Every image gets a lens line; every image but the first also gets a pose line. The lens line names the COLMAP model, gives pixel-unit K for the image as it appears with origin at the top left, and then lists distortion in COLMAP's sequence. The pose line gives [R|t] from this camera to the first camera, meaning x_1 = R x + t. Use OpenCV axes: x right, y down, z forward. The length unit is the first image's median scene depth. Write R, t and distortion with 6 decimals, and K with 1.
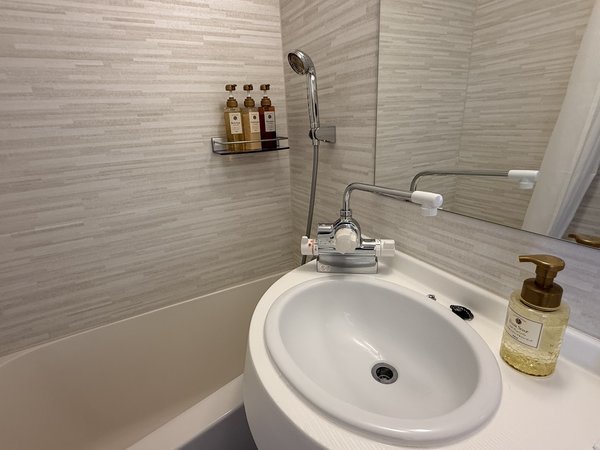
lens RADIAL K [[299.6, 0, 300.0], [0, 299.6, 225.0], [0, 0, 1]] dist [0.001546, -0.000334]
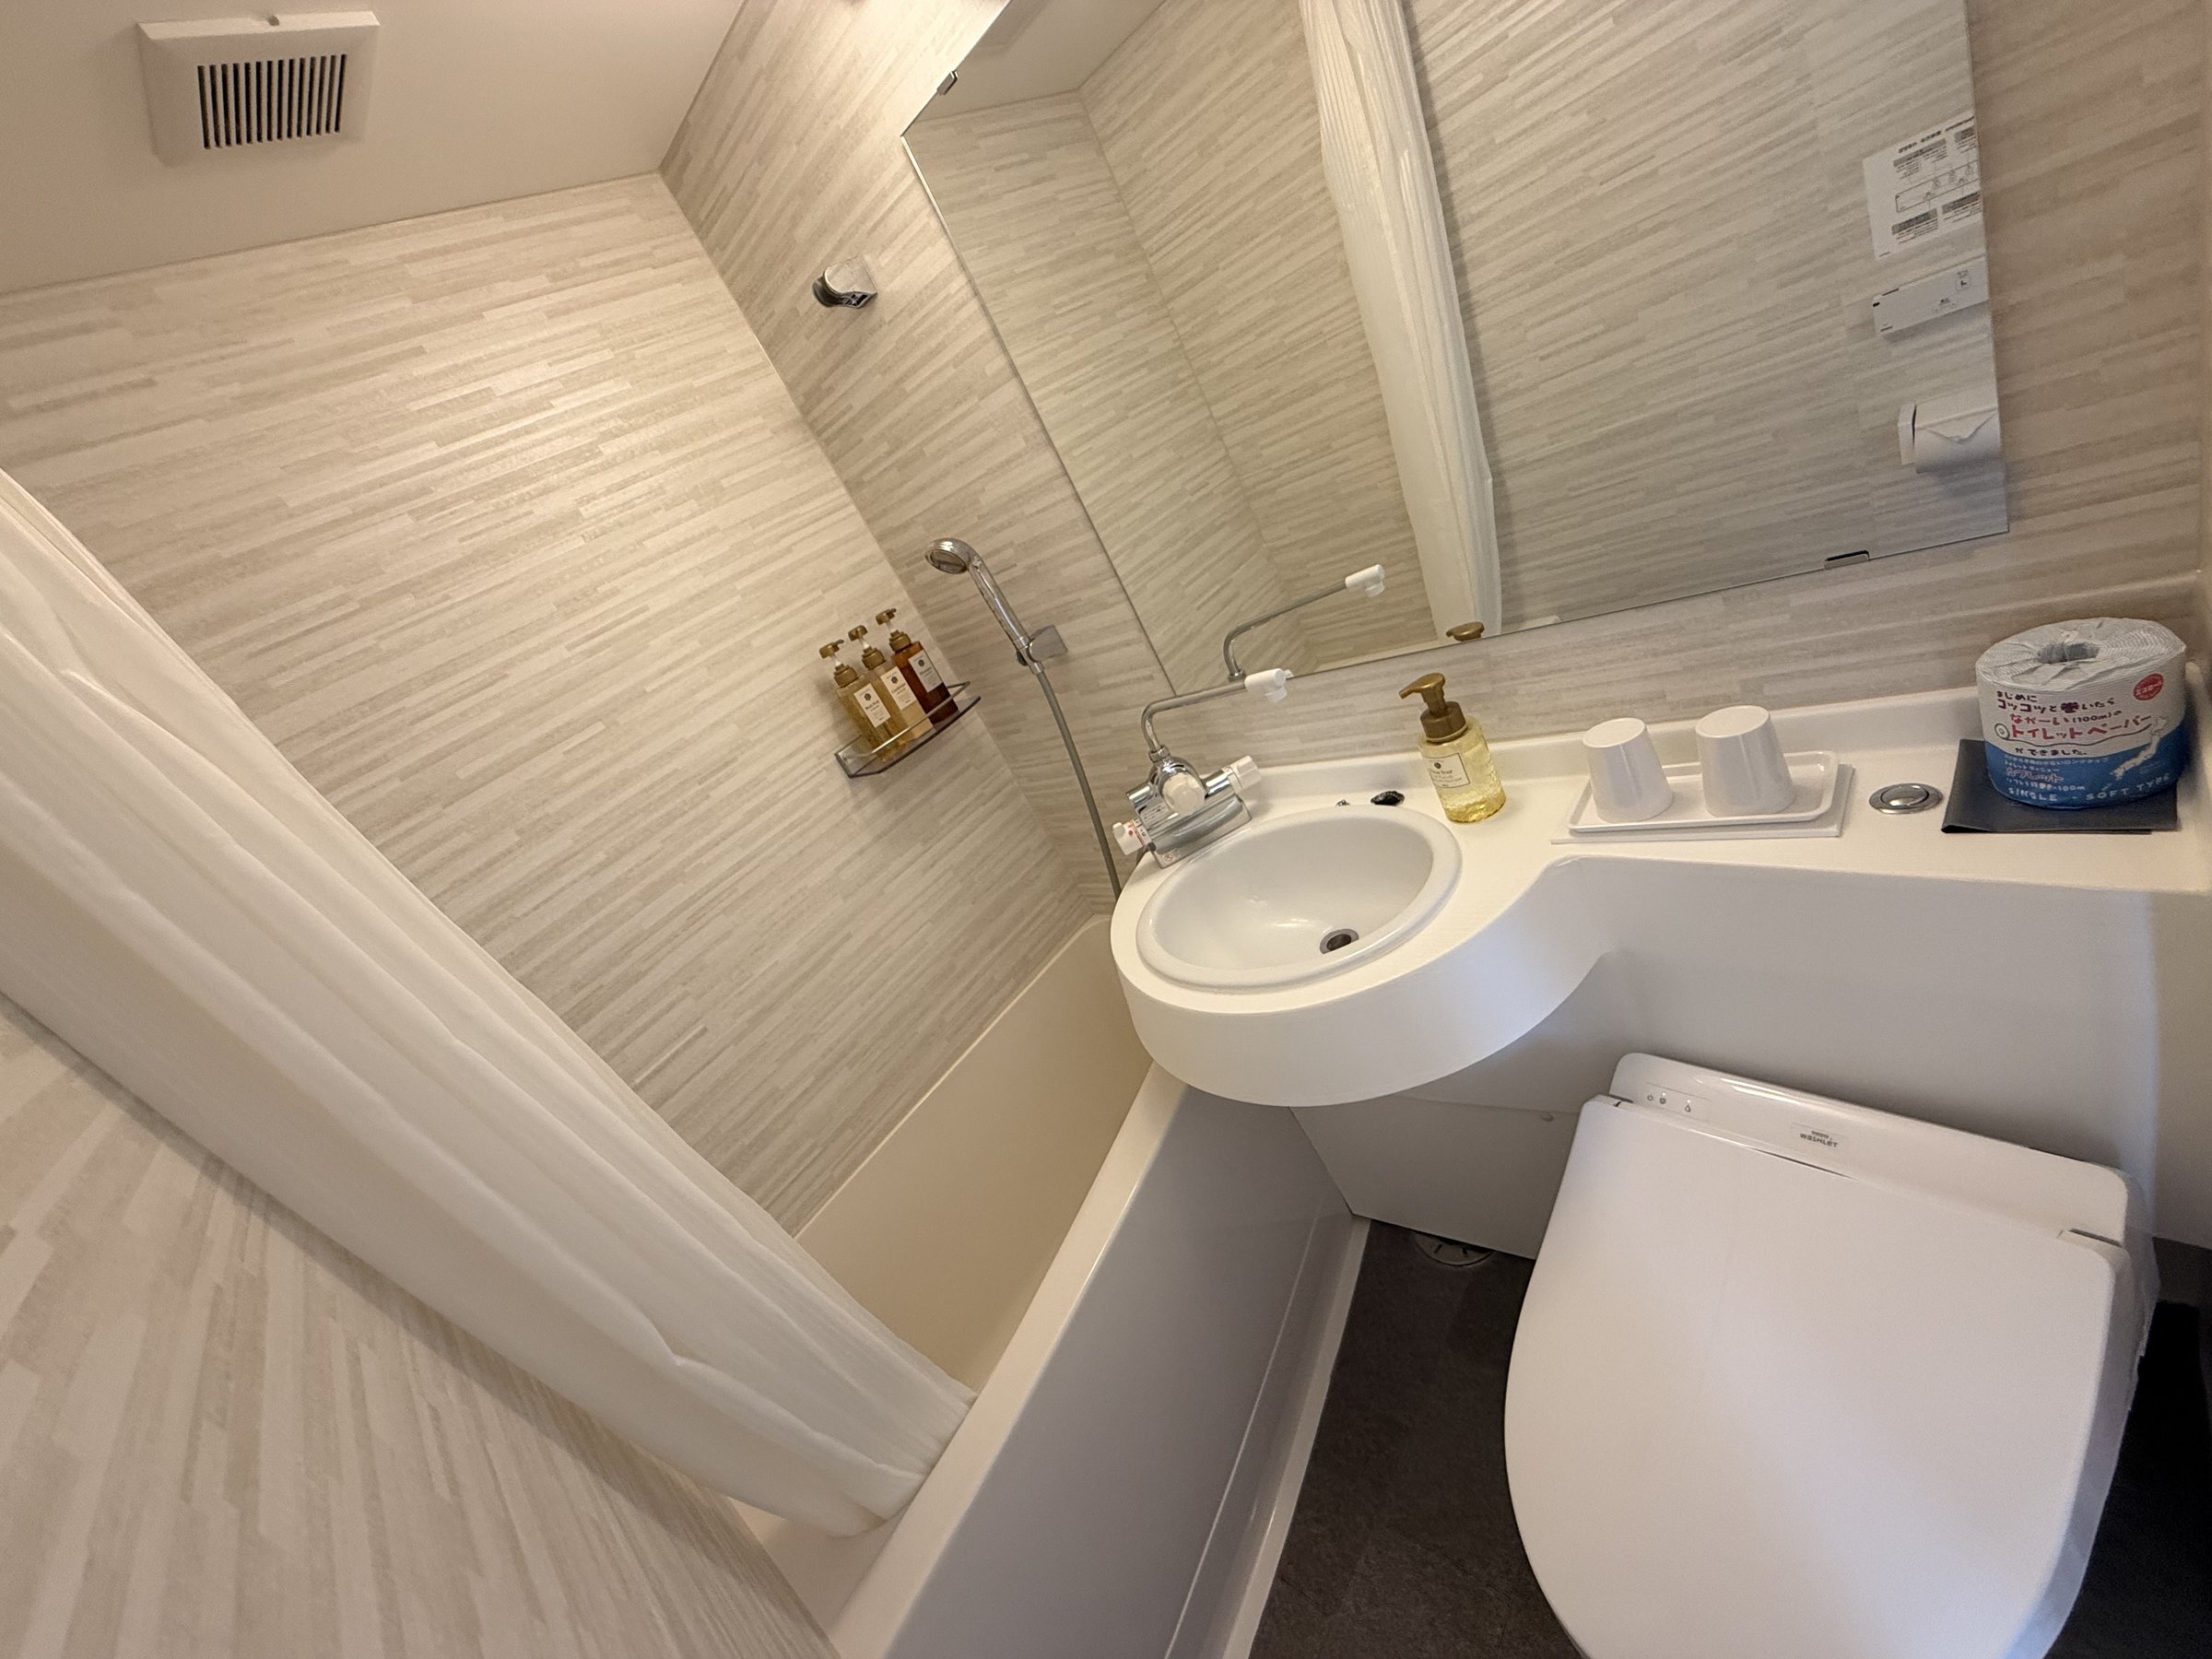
lens RADIAL K [[886.1, 0, 1106.0], [0, 886.1, 829.5], [0, 0, 1]] dist [-0.000084, 0.000020]
pose [[0.857498, -0.488334, 0.161947, -0.255476], [0.488858, 0.871474, 0.039371, -0.026851], [-0.160358, 0.045409, 0.986014, -0.612799]]
